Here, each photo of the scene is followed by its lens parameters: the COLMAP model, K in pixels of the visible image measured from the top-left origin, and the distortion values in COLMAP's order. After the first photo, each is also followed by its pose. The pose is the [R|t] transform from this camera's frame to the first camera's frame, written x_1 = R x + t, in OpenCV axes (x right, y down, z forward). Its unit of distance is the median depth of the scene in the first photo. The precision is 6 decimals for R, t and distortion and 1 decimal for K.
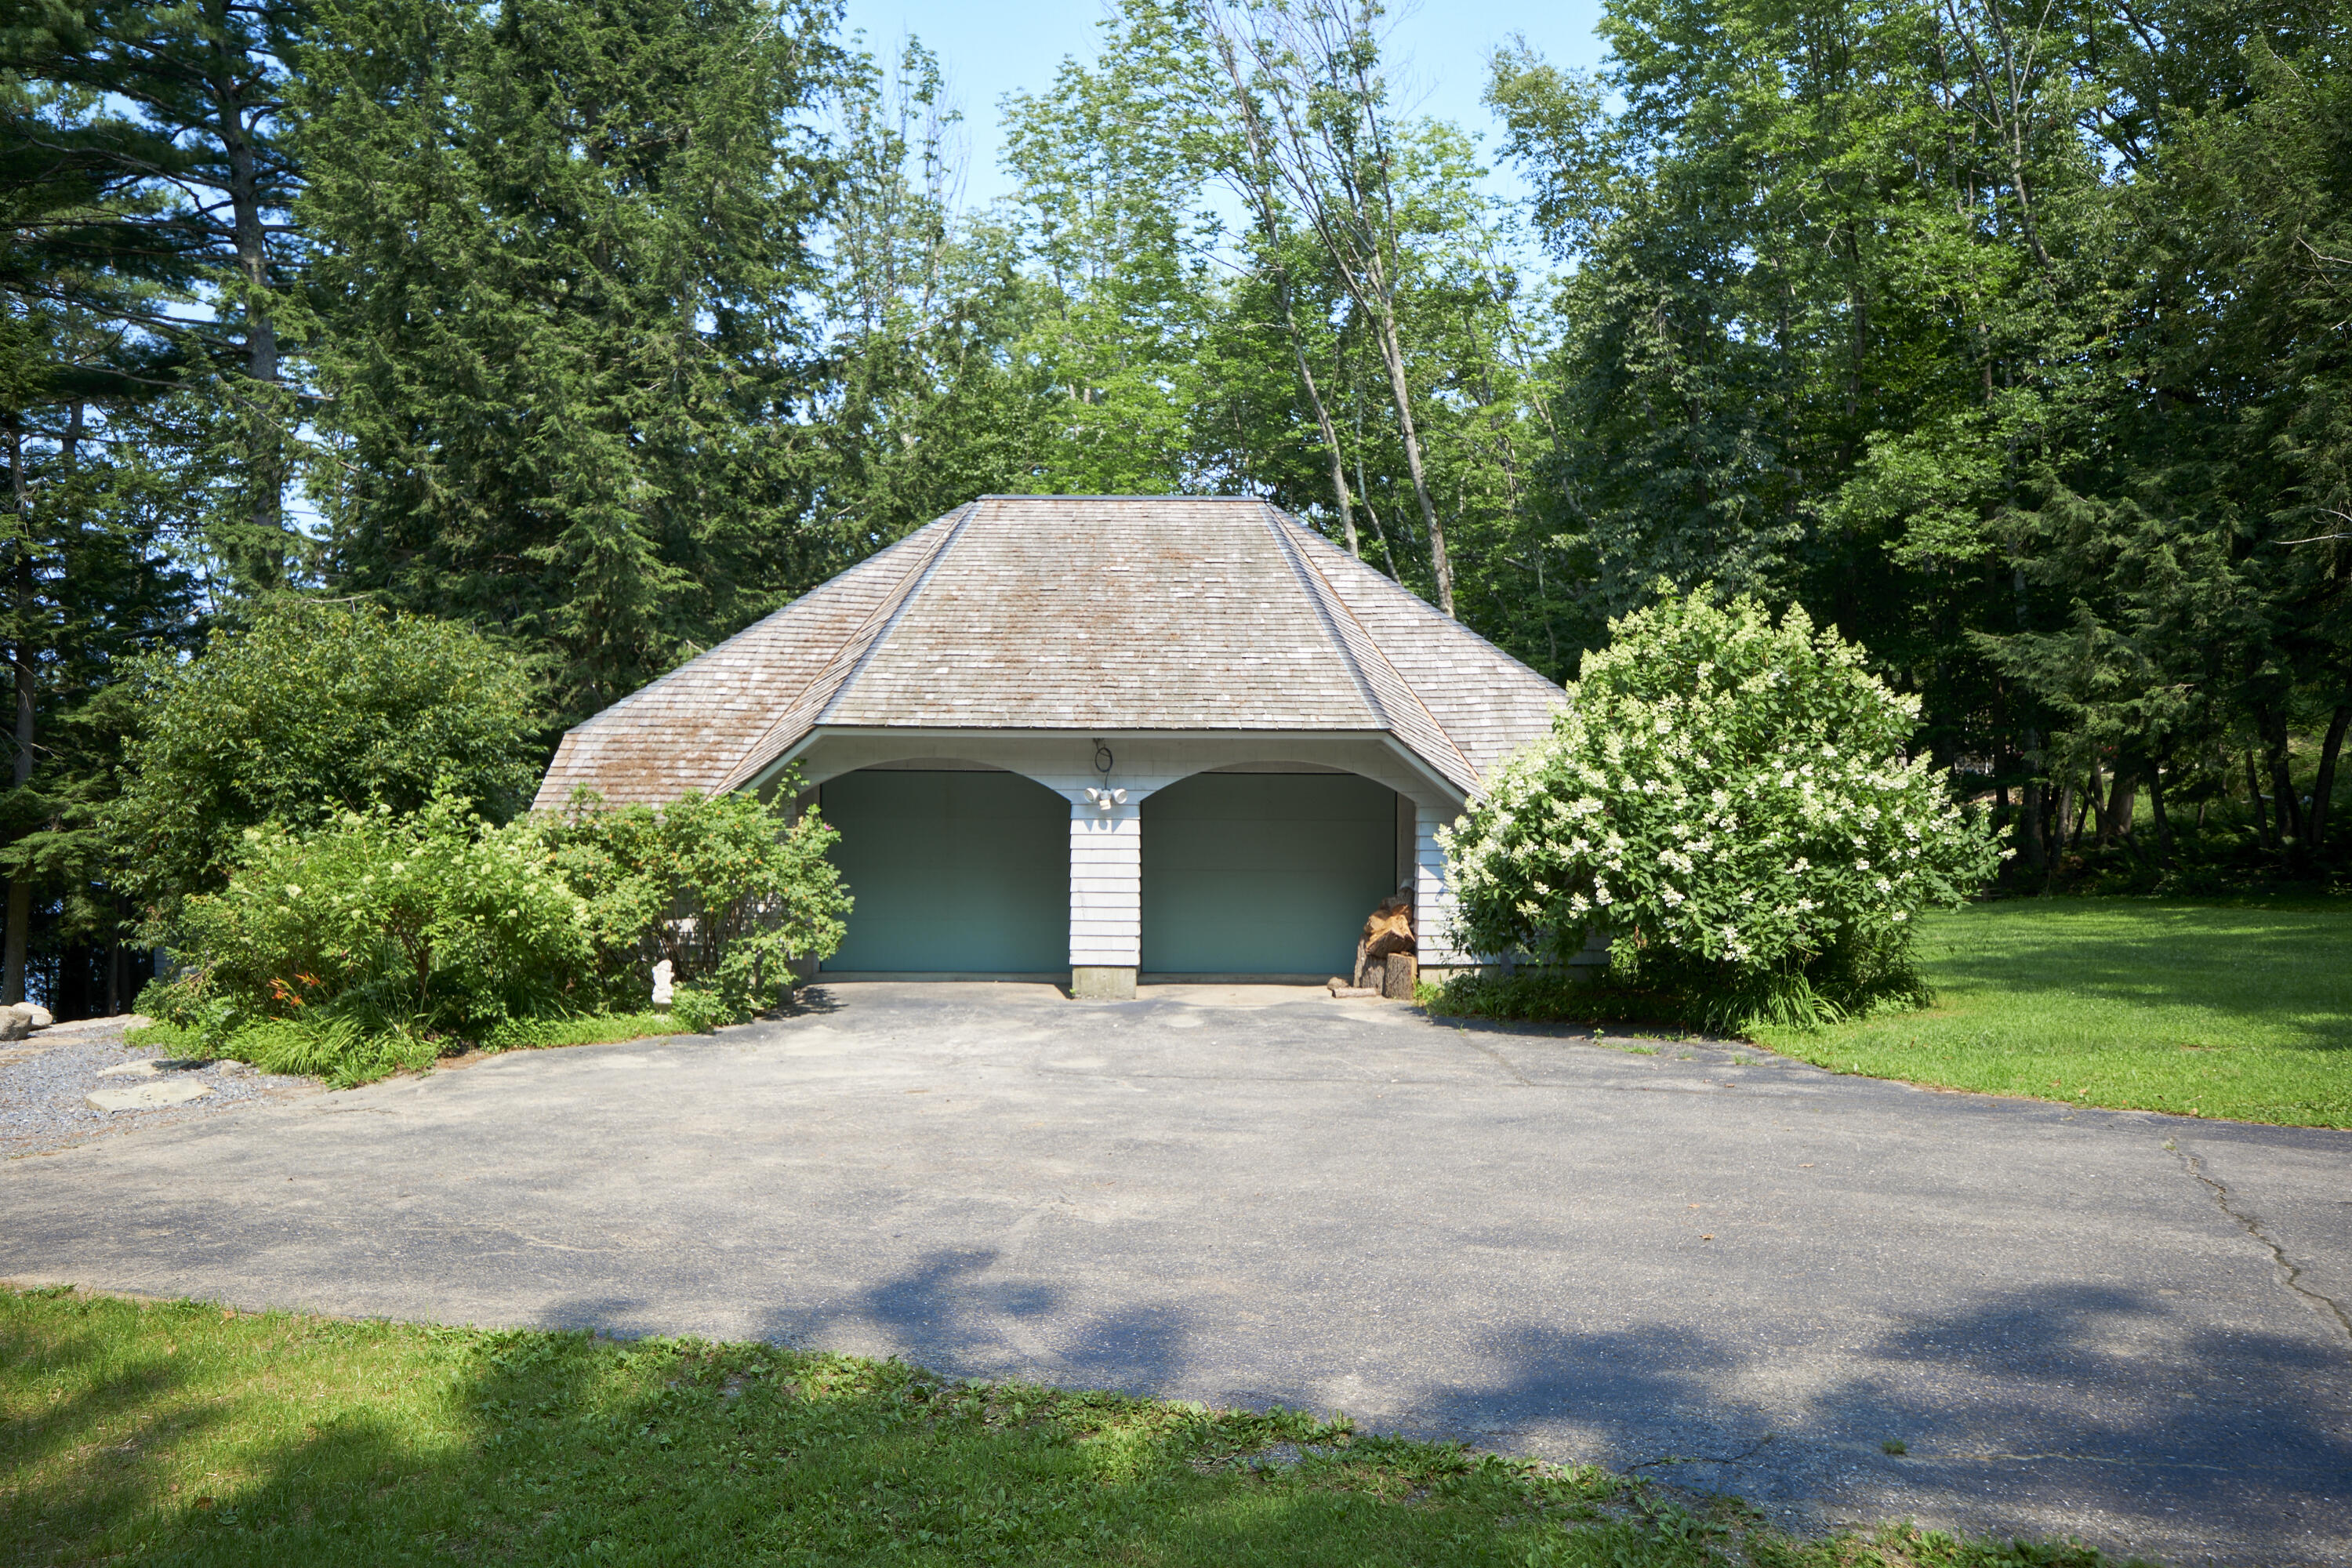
lens RADIAL K [[1613.9, 0, 1177.1], [0, 1613.9, 784.6], [0, 0, 1]] dist [0.002616, 0.001598]
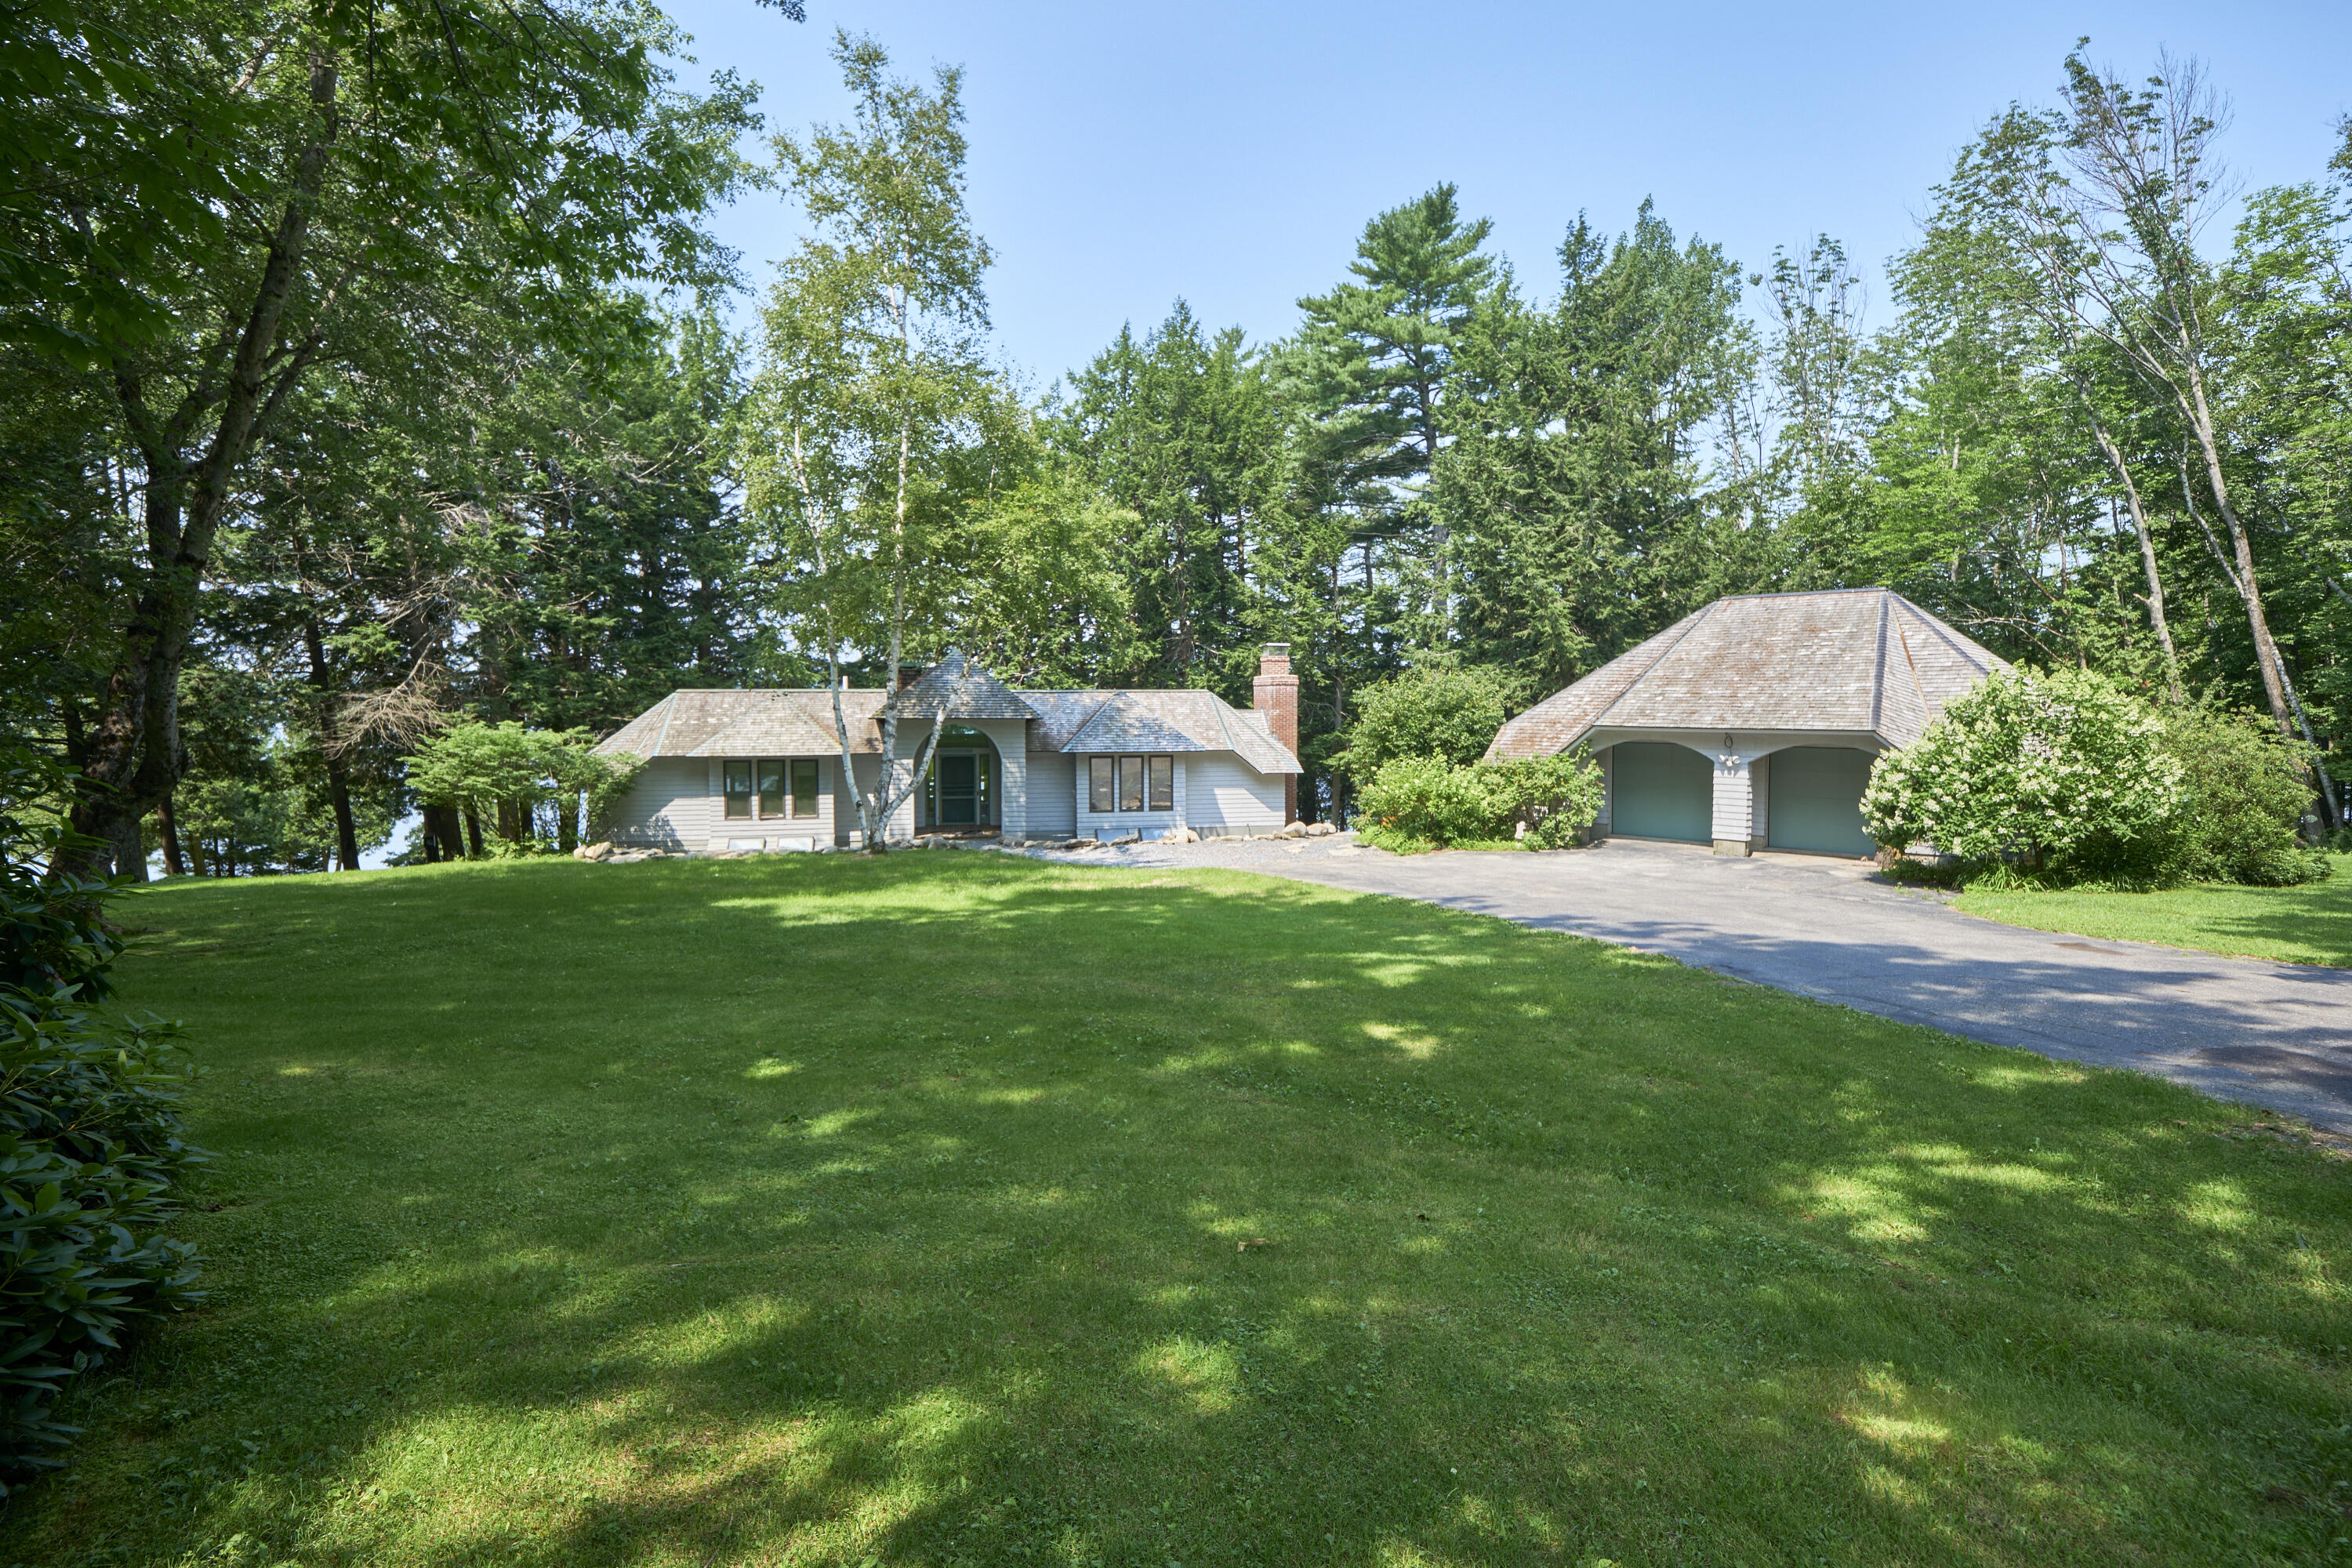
lens RADIAL K [[1151.6, 0, 1176.1], [0, 1151.6, 779.3], [0, 0, 1]] dist [-0.002228, -0.000227]
pose [[0.709093, 0.042090, -0.703858, 0.502734], [0.003945, 0.997964, 0.063652, -0.065380], [0.705104, -0.047912, 0.707483, -0.576767]]
